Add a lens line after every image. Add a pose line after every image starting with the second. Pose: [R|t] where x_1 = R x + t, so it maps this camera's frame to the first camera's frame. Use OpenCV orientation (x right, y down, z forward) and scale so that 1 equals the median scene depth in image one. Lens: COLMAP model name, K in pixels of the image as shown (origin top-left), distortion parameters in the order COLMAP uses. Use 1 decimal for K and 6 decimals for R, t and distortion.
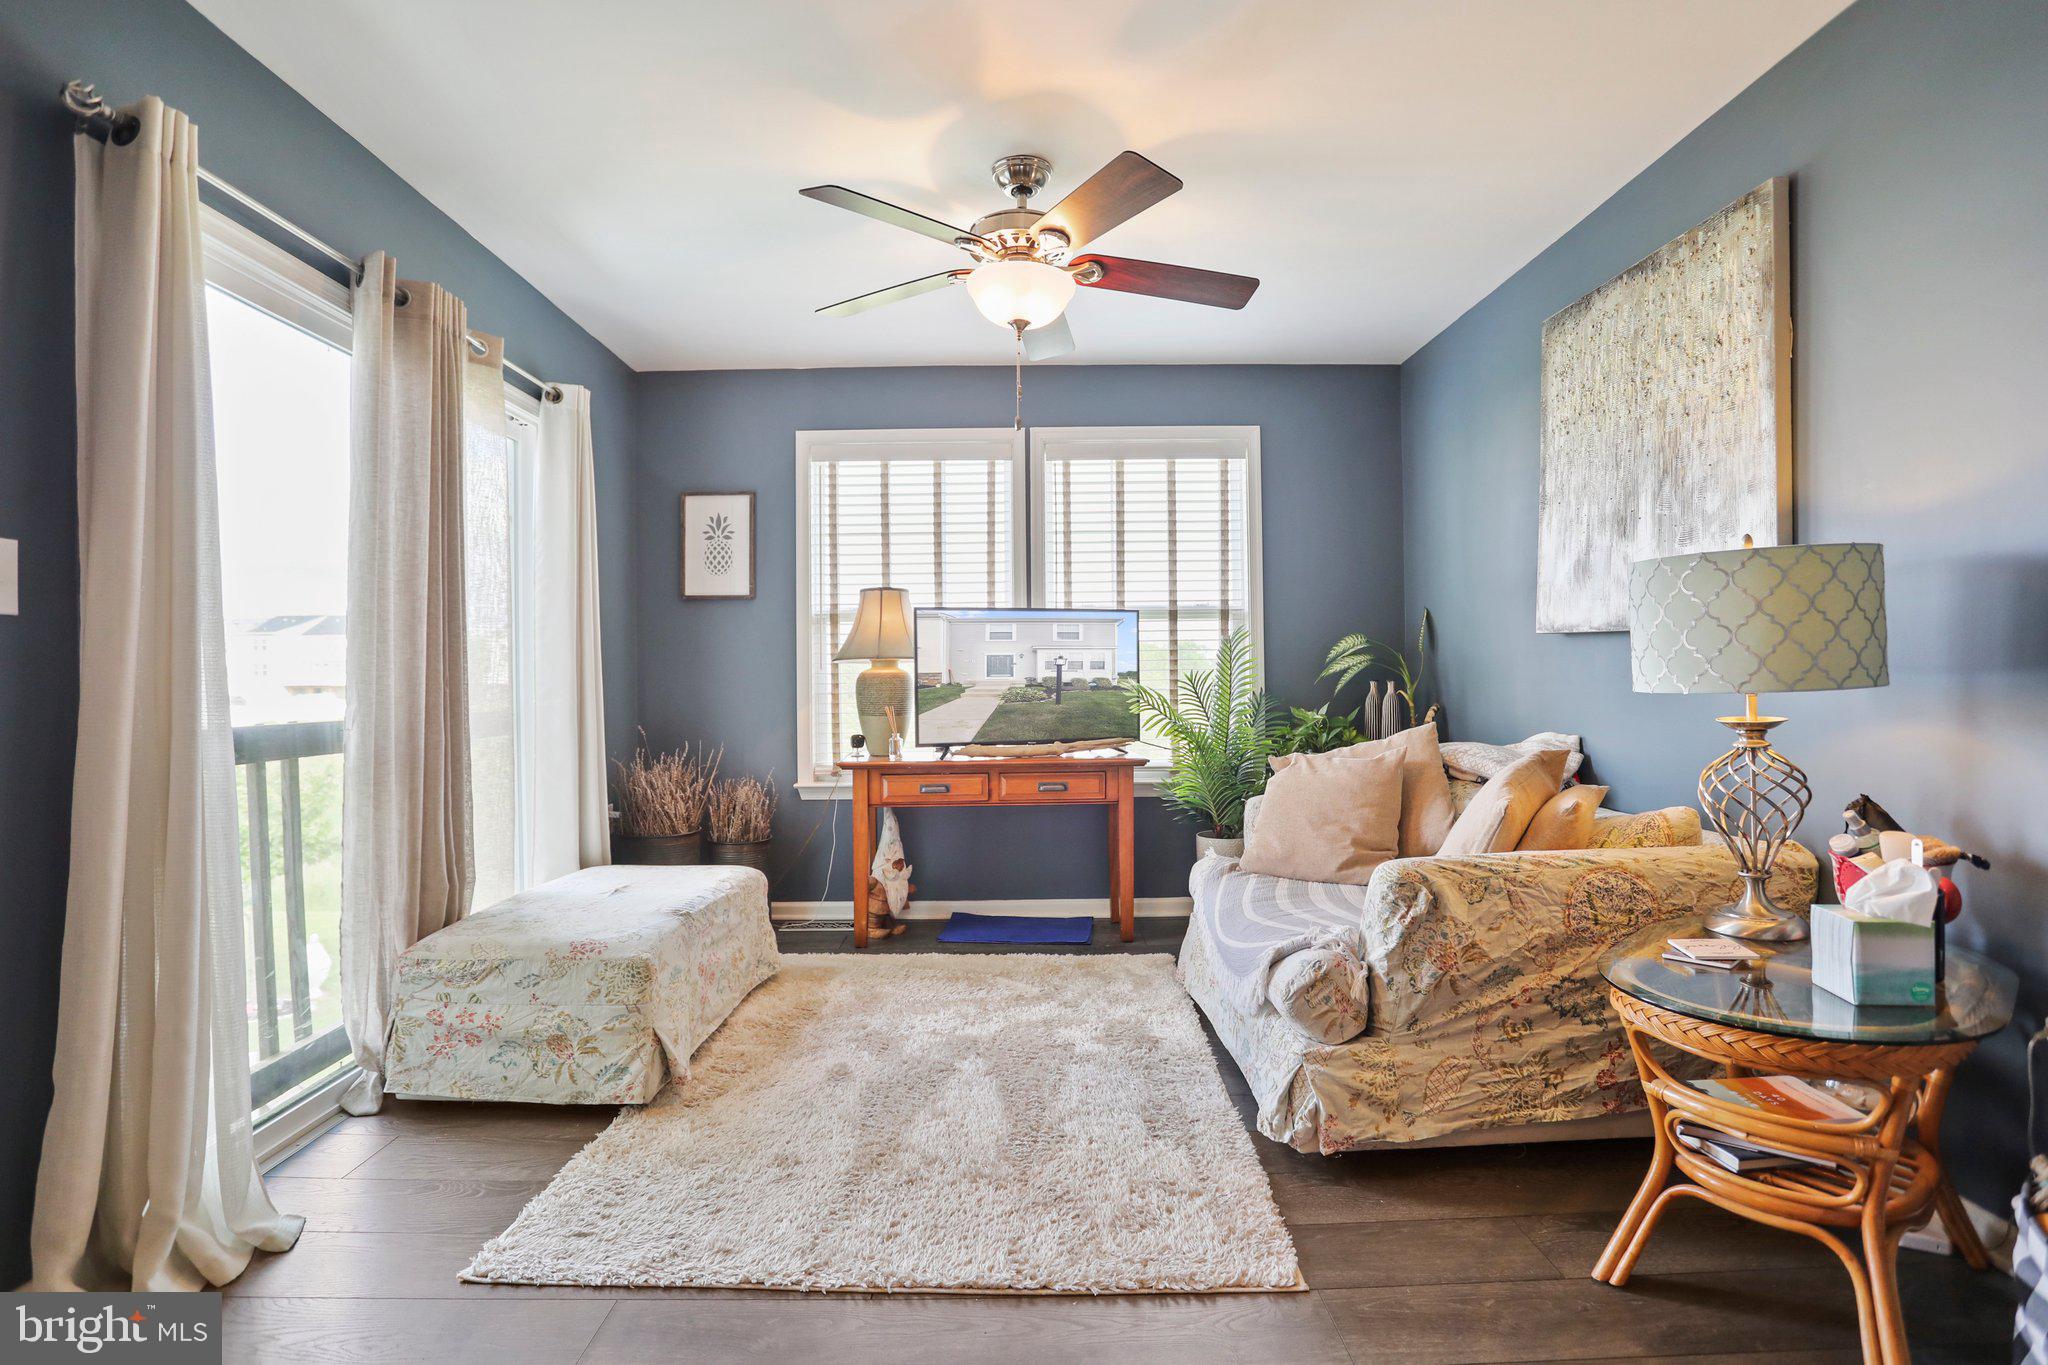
lens RADIAL K [[1014.1, 0, 1018.0], [0, 1014.1, 679.4], [0, 0, 1]] dist [-0.065140, 0.031925]
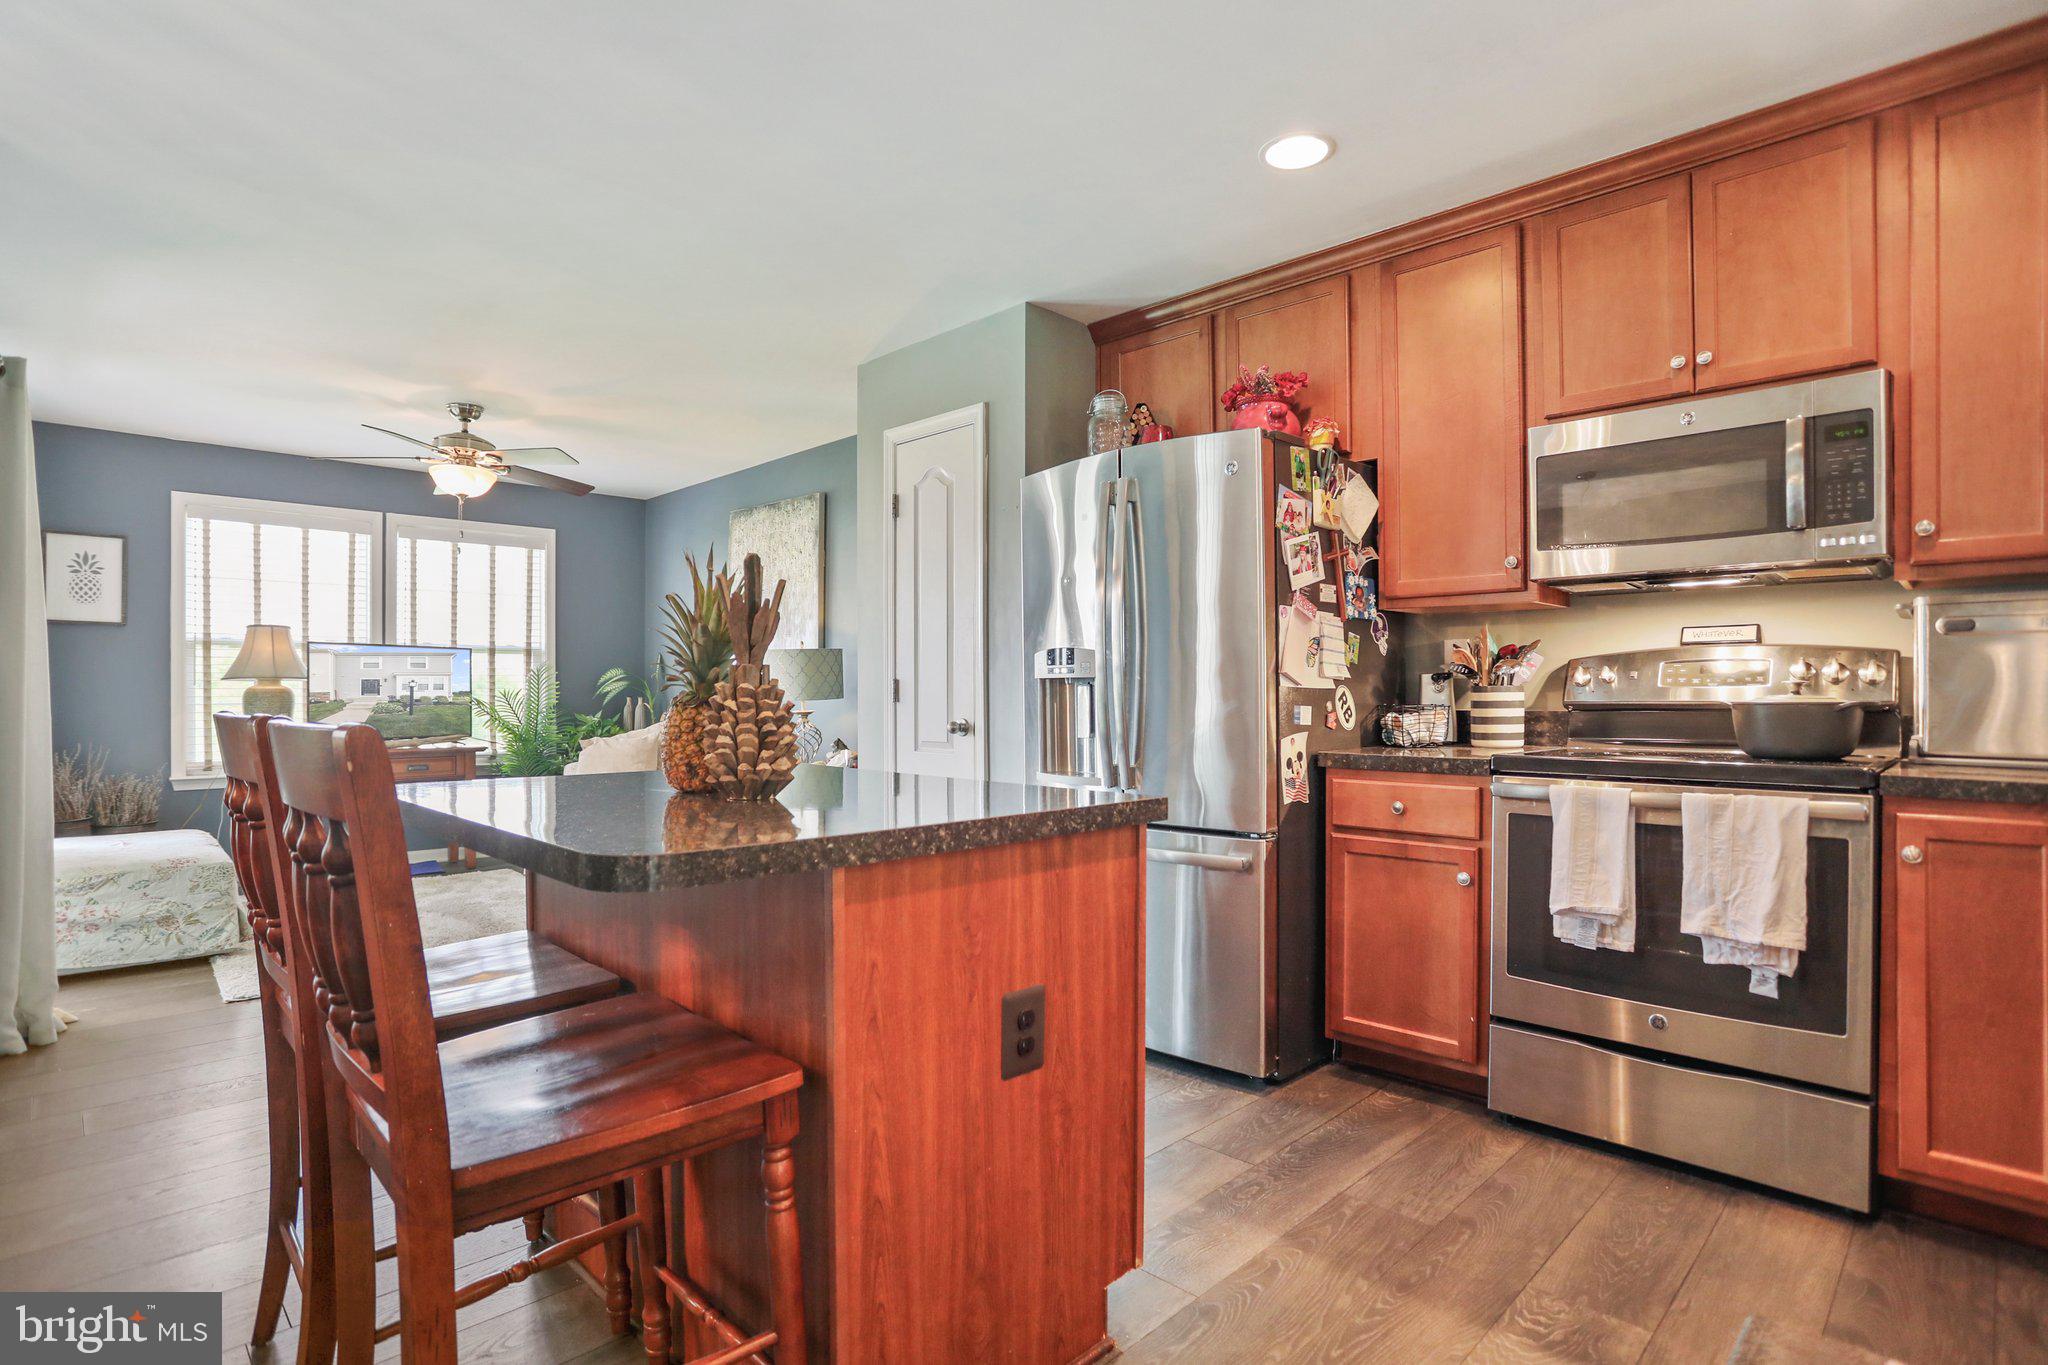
lens RADIAL K [[1001.3, 0, 1029.0], [0, 1001.3, 687.3], [0, 0, 1]] dist [-0.063872, 0.025260]
pose [[0.705264, 0.011461, 0.708852, -0.335449], [-0.003503, 0.999913, -0.012682, 0.004095], [-0.708936, 0.006461, 0.705243, -0.607329]]
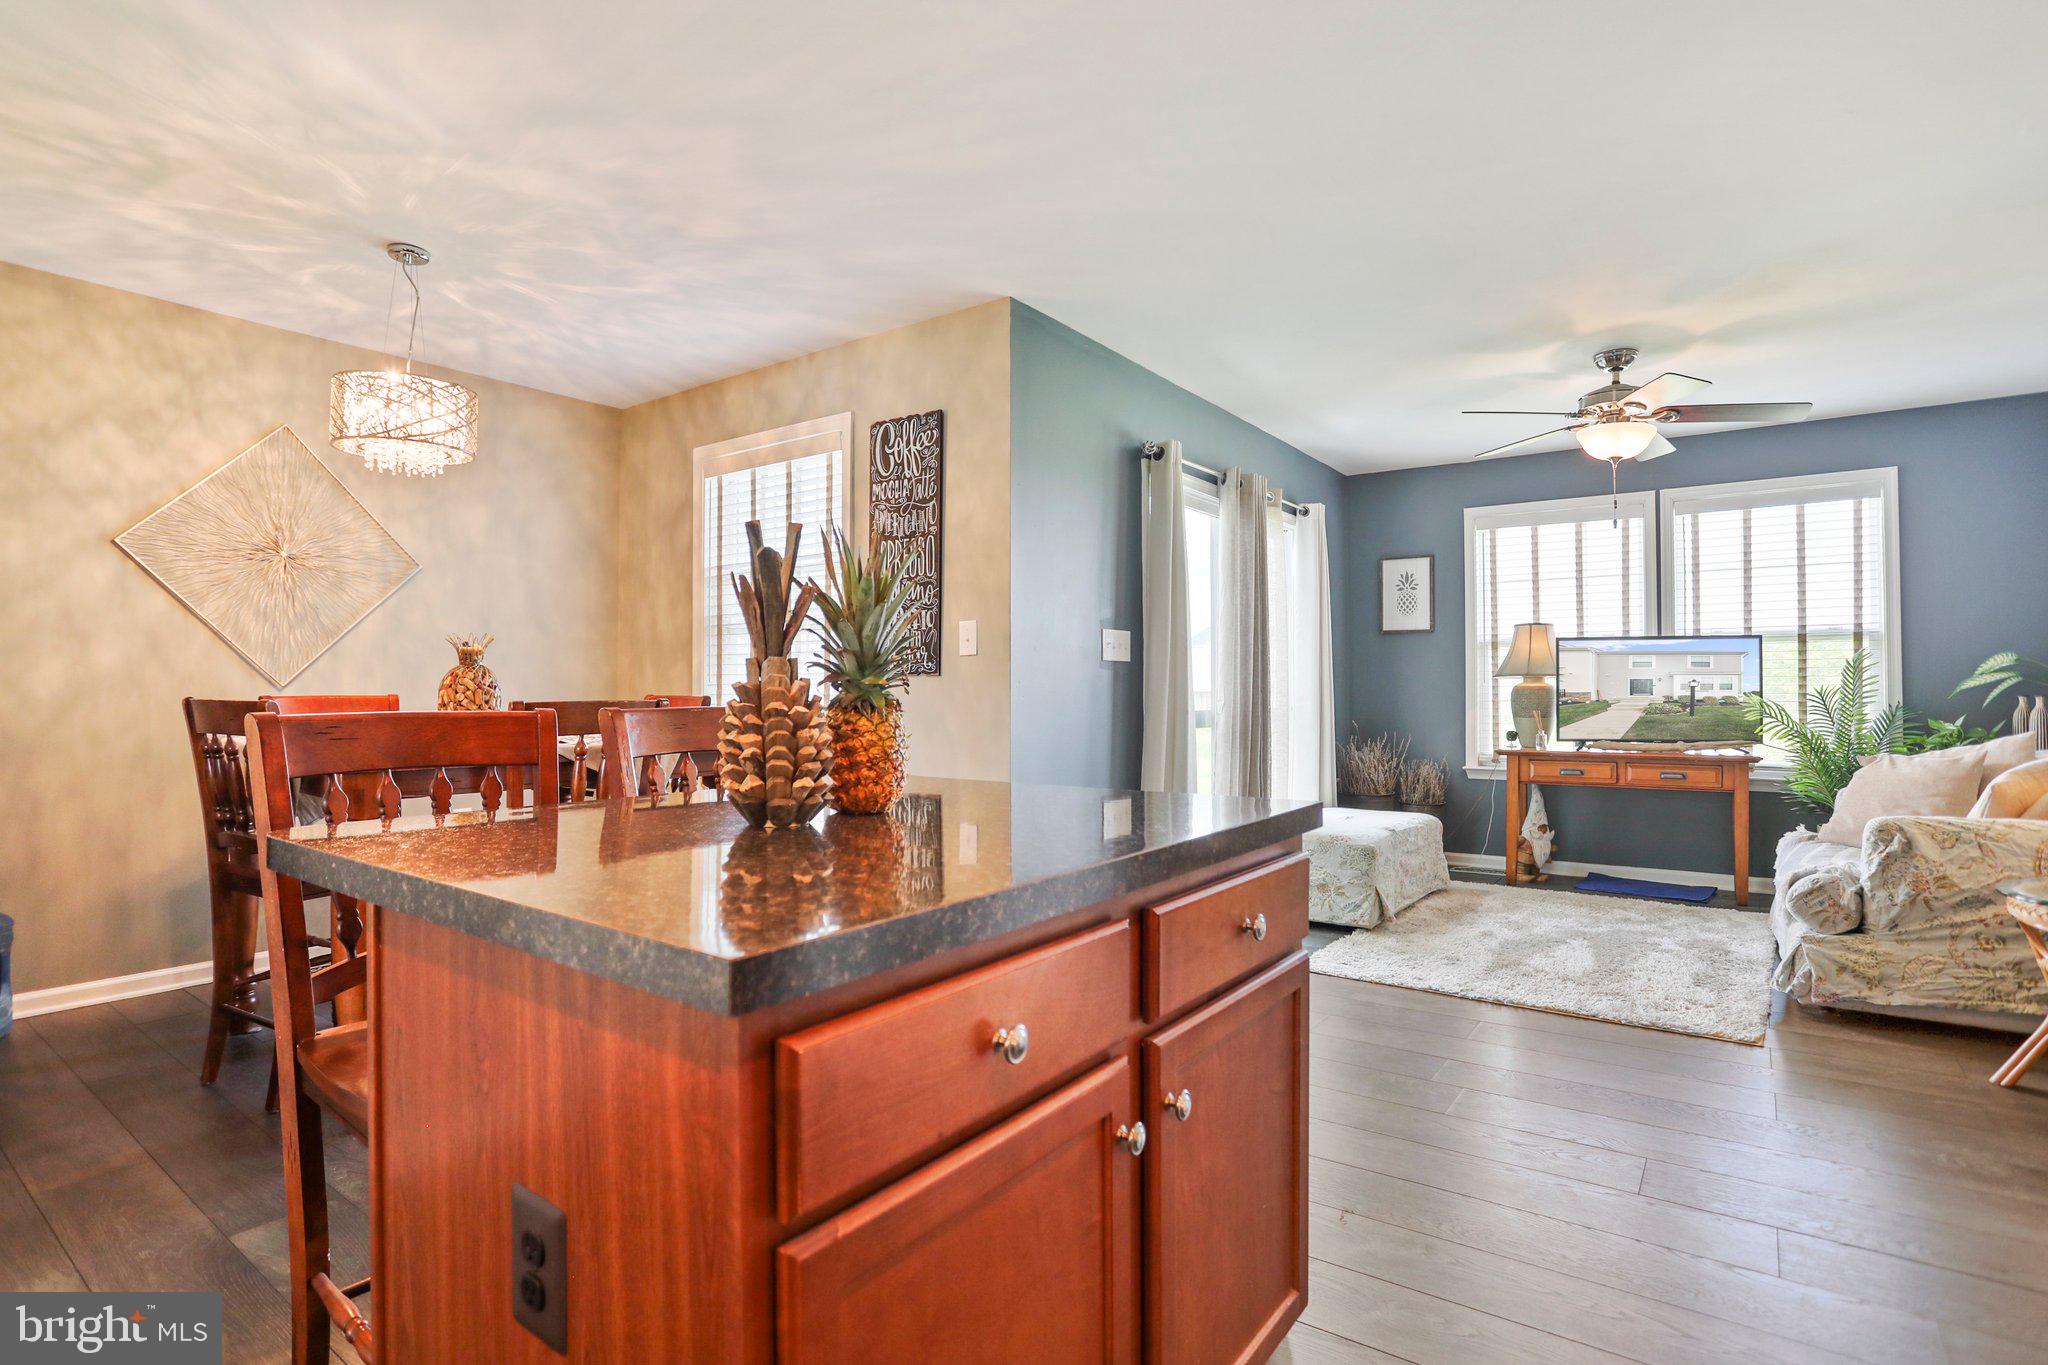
lens RADIAL K [[1001.3, 0, 1029.0], [0, 1001.3, 687.3], [0, 0, 1]] dist [-0.063872, 0.025260]
pose [[0.806128, 0.006611, -0.591704, 0.105585], [-0.007316, 0.999973, 0.001206, -0.001268], [0.591695, 0.003356, 0.806155, -0.464164]]
